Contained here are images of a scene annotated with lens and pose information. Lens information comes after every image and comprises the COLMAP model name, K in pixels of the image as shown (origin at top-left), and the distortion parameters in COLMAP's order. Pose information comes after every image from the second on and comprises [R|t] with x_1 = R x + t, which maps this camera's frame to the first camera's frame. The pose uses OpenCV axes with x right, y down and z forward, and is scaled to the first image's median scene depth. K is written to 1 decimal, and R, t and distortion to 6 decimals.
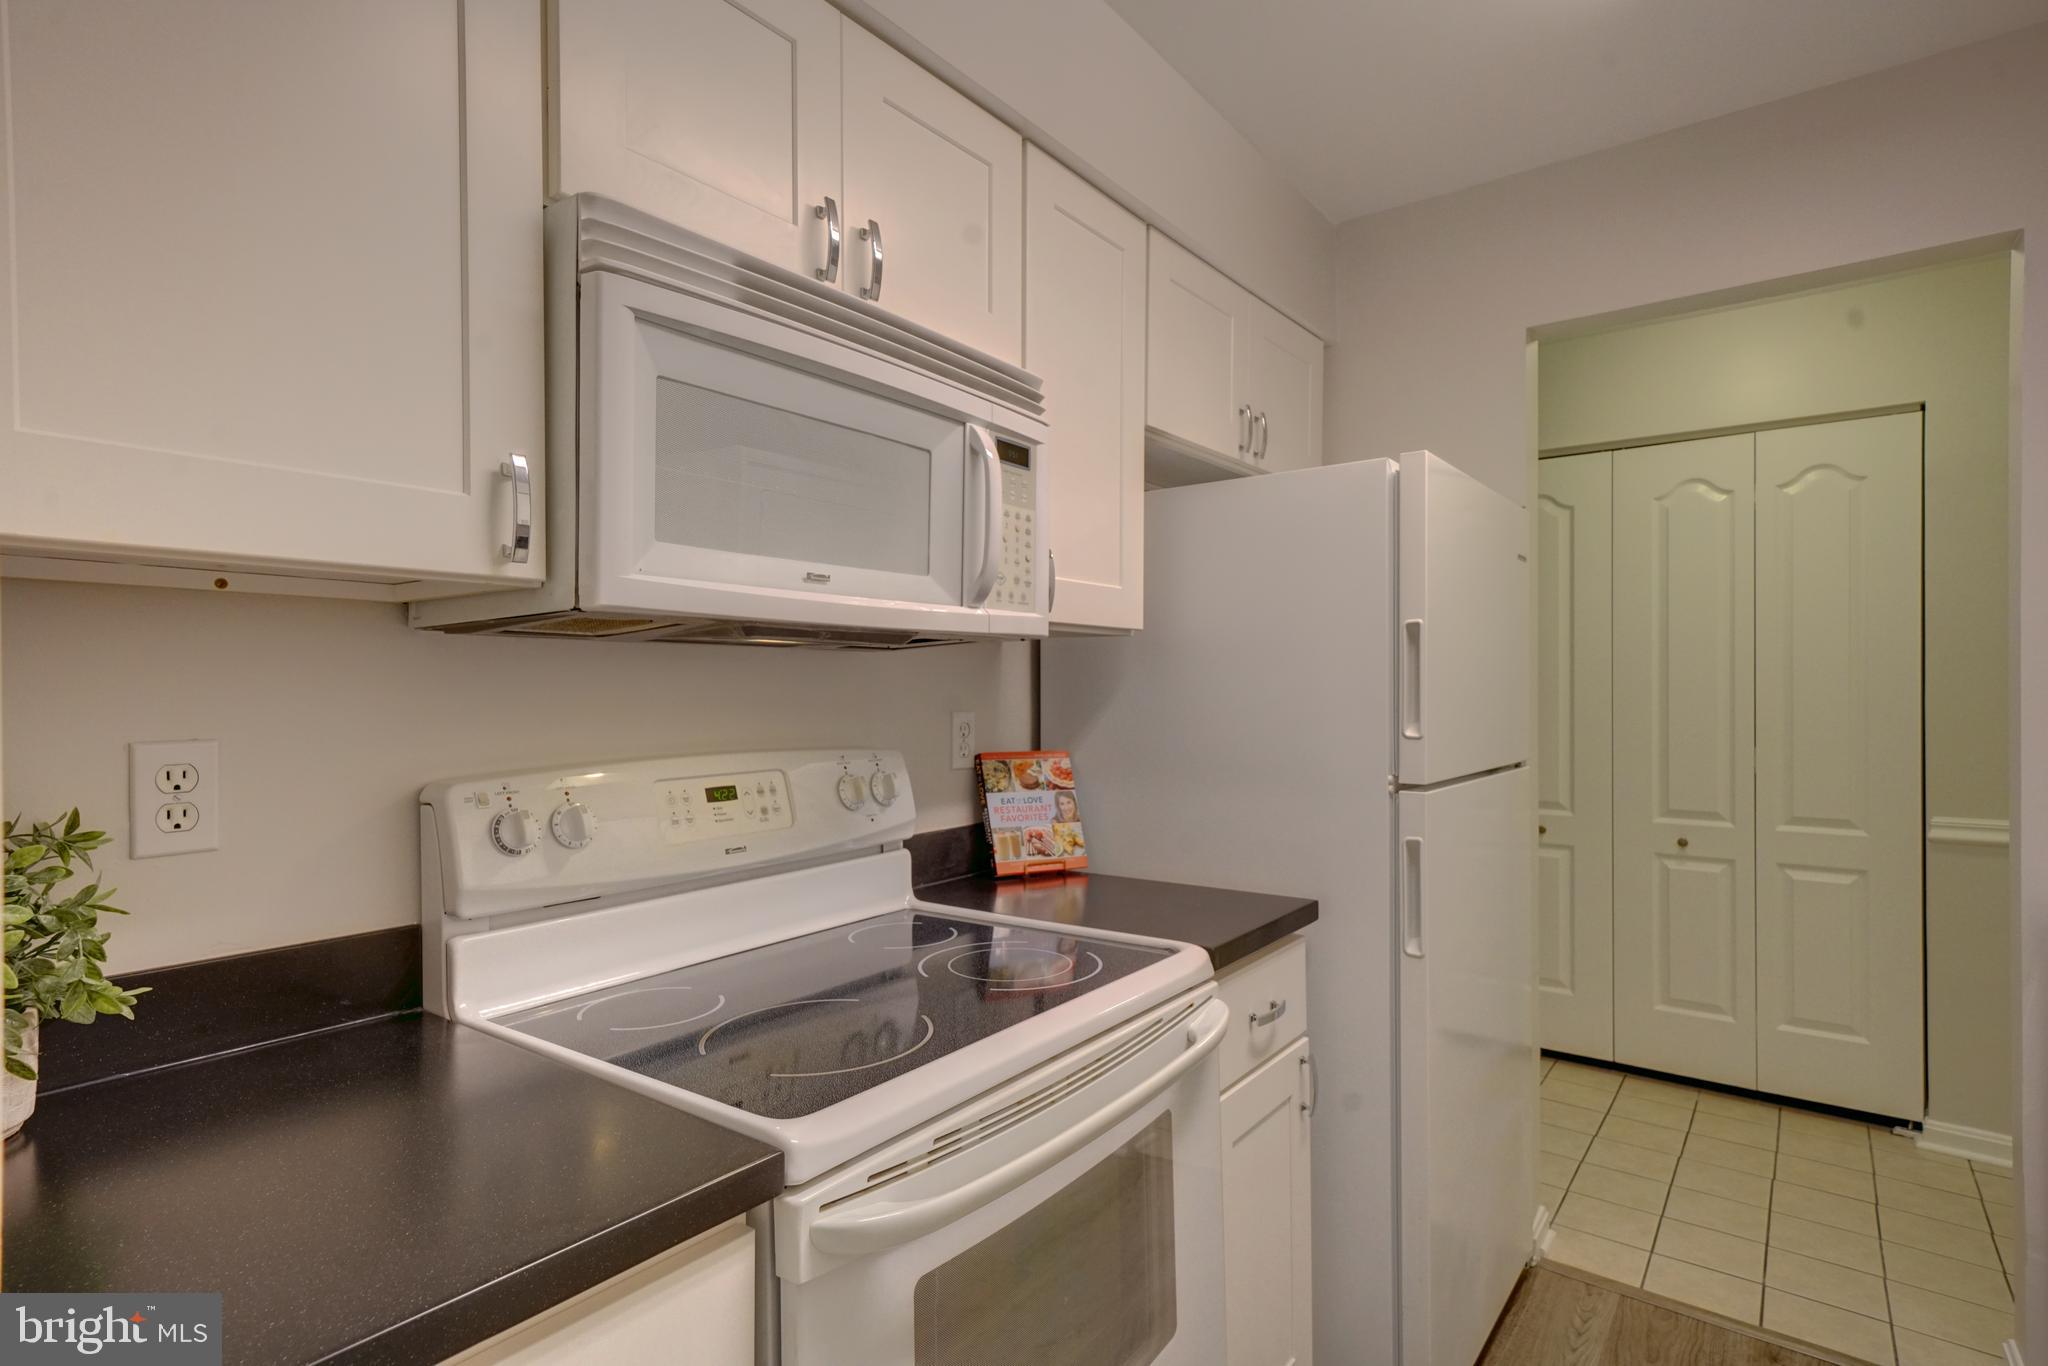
lens RADIAL K [[1034.3, 0, 1018.6], [0, 1034.3, 690.6], [0, 0, 1]] dist [0.016668, 0.000716]
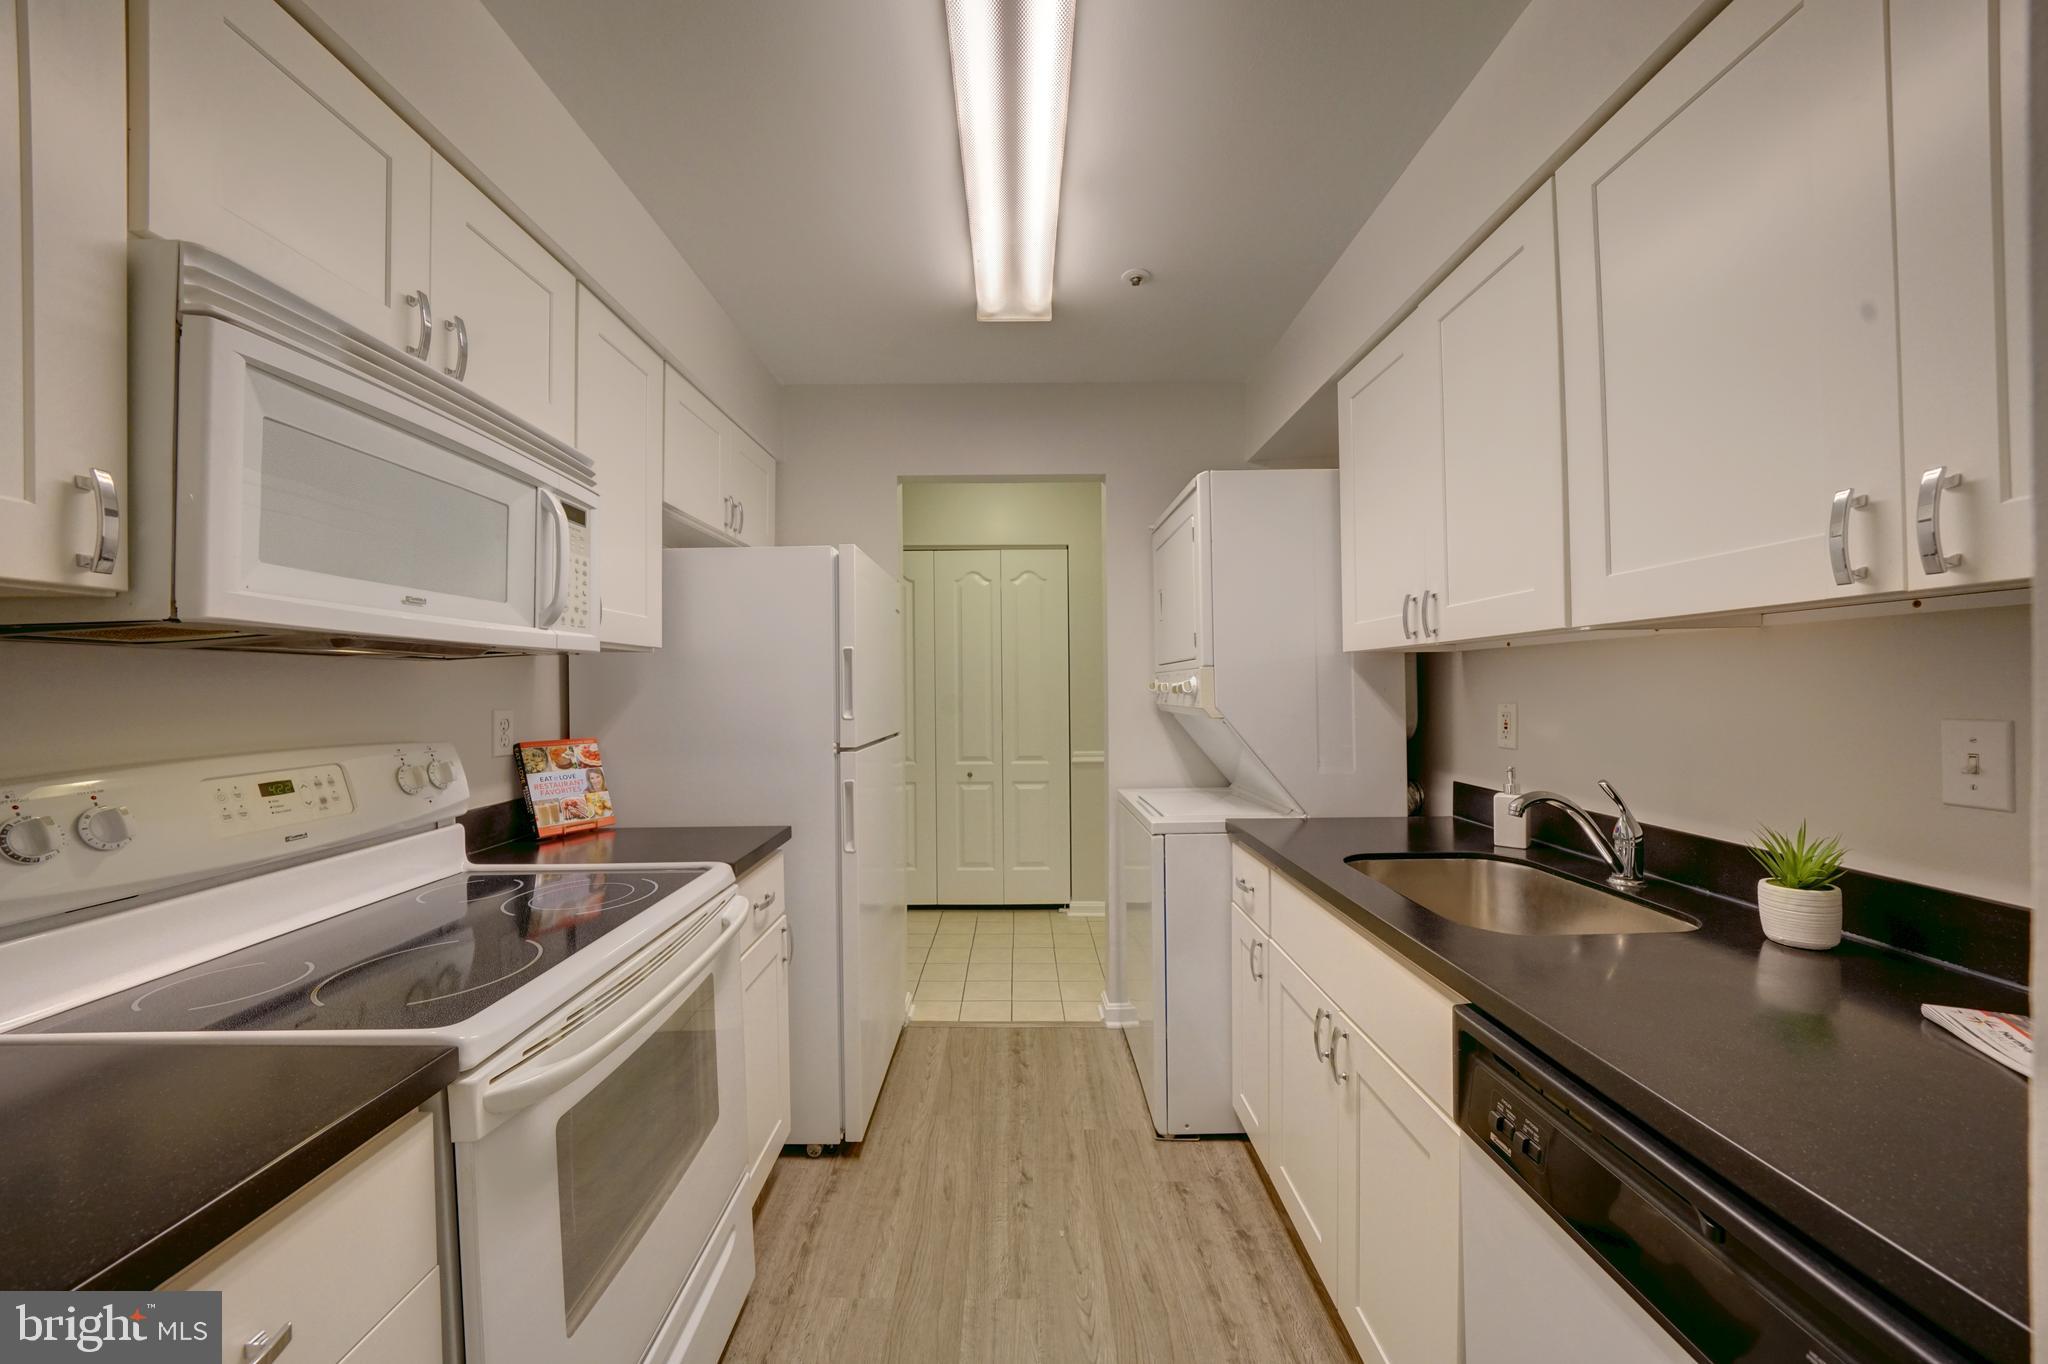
lens RADIAL K [[724.6, 0, 1014.5], [0, 724.6, 689.1], [0, 0, 1]] dist [-0.024643, 0.002458]
pose [[0.795874, -0.006054, 0.605432, -0.102058], [0.007839, 0.999969, -0.000306, 0.000464], [-0.605412, 0.004989, 0.795897, -0.066560]]
